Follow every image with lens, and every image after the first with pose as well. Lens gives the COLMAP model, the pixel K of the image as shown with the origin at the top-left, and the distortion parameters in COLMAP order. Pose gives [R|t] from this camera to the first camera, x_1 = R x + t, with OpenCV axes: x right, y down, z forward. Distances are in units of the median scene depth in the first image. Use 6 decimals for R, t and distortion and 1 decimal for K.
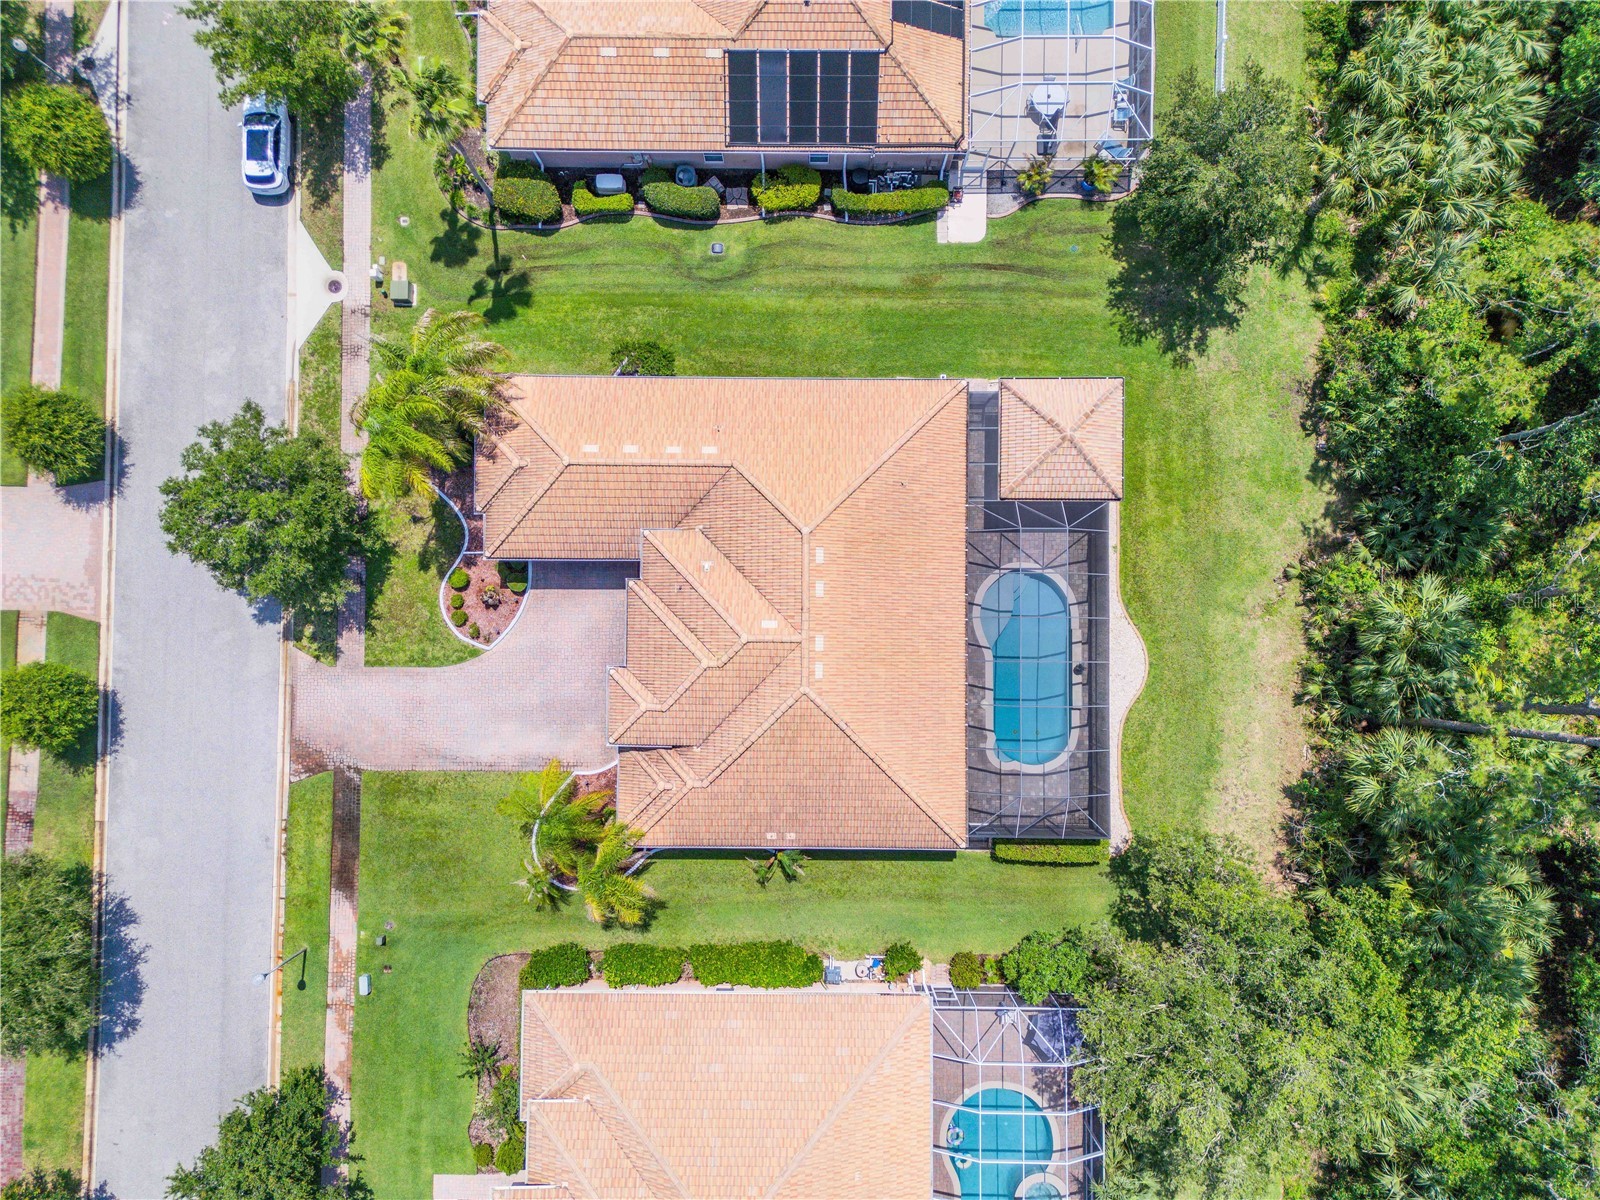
lens RADIAL K [[1117.7, 0, 800.0], [0, 1117.7, 600.0], [0, 0, 1]] dist [0.076376, -0.074313]
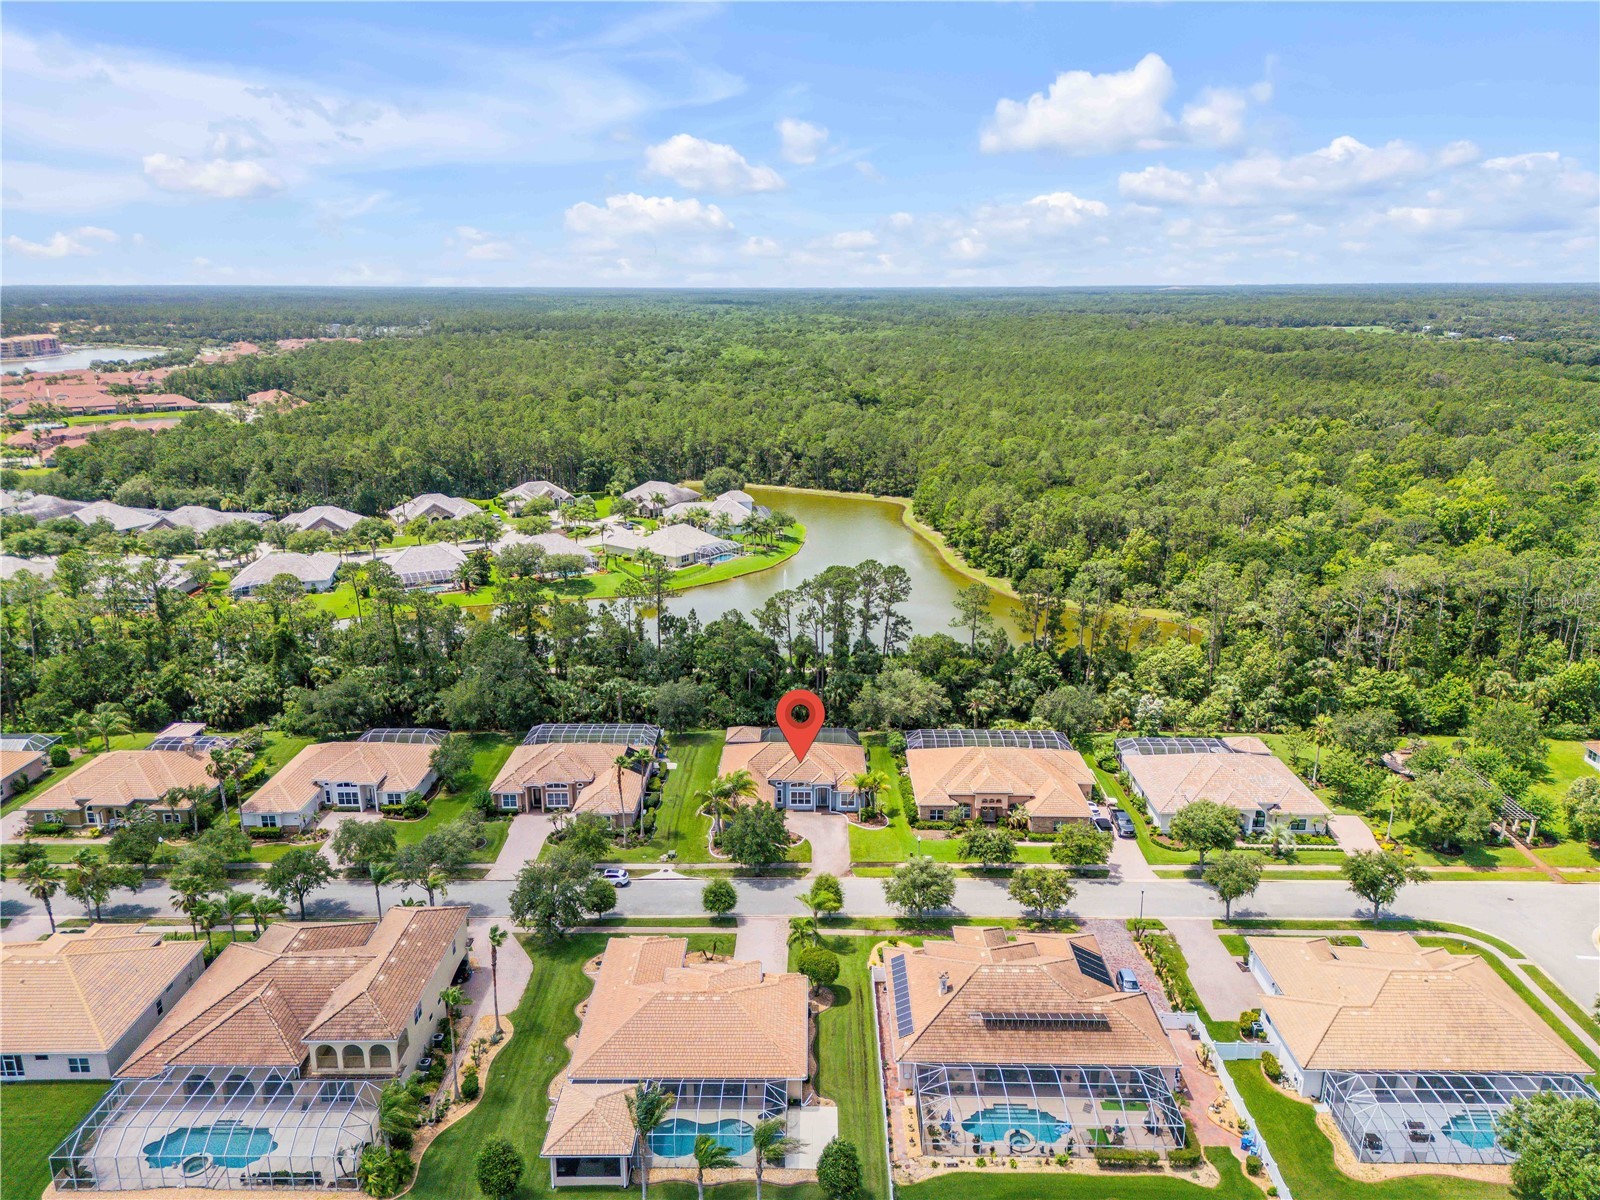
lens RADIAL K [[1104.9, 0, 800.0], [0, 1104.9, 600.0], [0, 0, 1]] dist [0.080910, 0.000904]
pose [[0.001142, -0.262675, 0.964884, -2.749923], [0.999448, 0.032350, 0.007624, -0.008545], [-0.033217, 0.964342, 0.262567, -0.283453]]
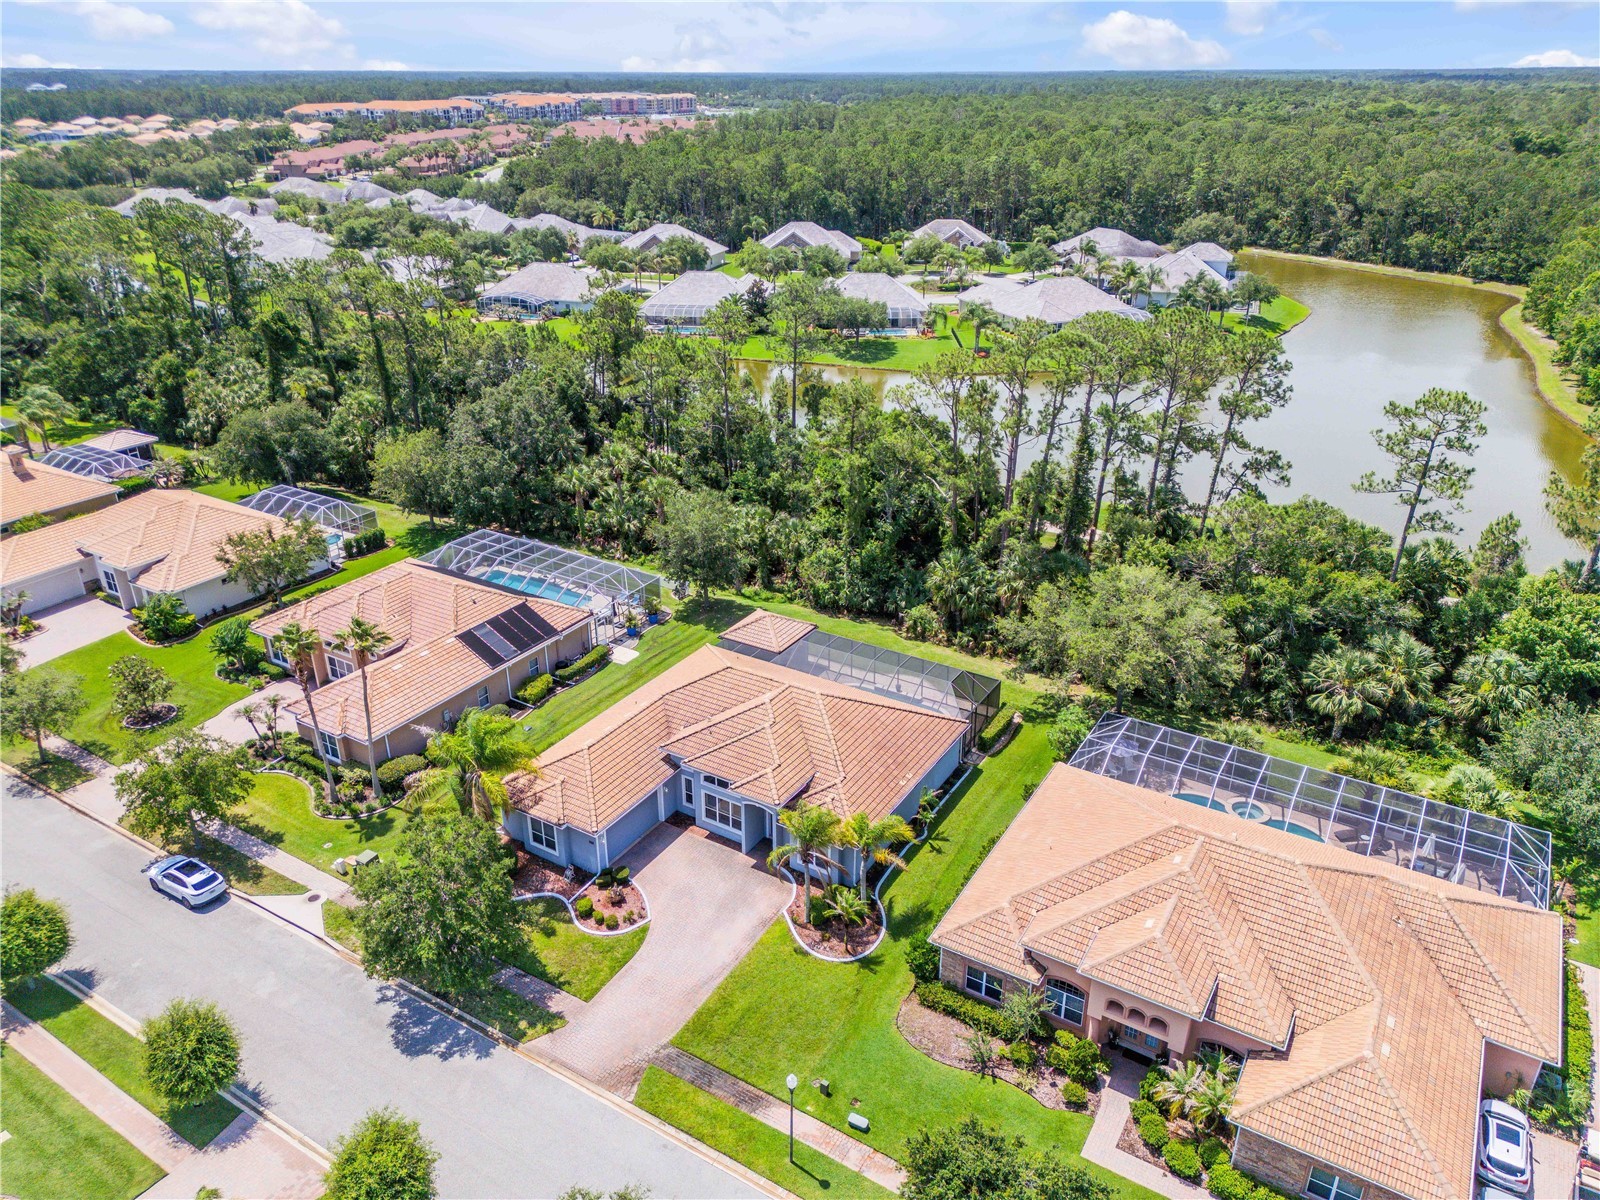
lens RADIAL K [[1117.7, 0, 800.0], [0, 1117.7, 600.0], [0, 0, 1]] dist [0.076376, -0.074313]
pose [[0.516328, -0.356347, 0.778731, -0.958343], [0.855766, 0.249423, -0.453270, 0.600961], [-0.032712, 0.900447, 0.433734, 0.214952]]
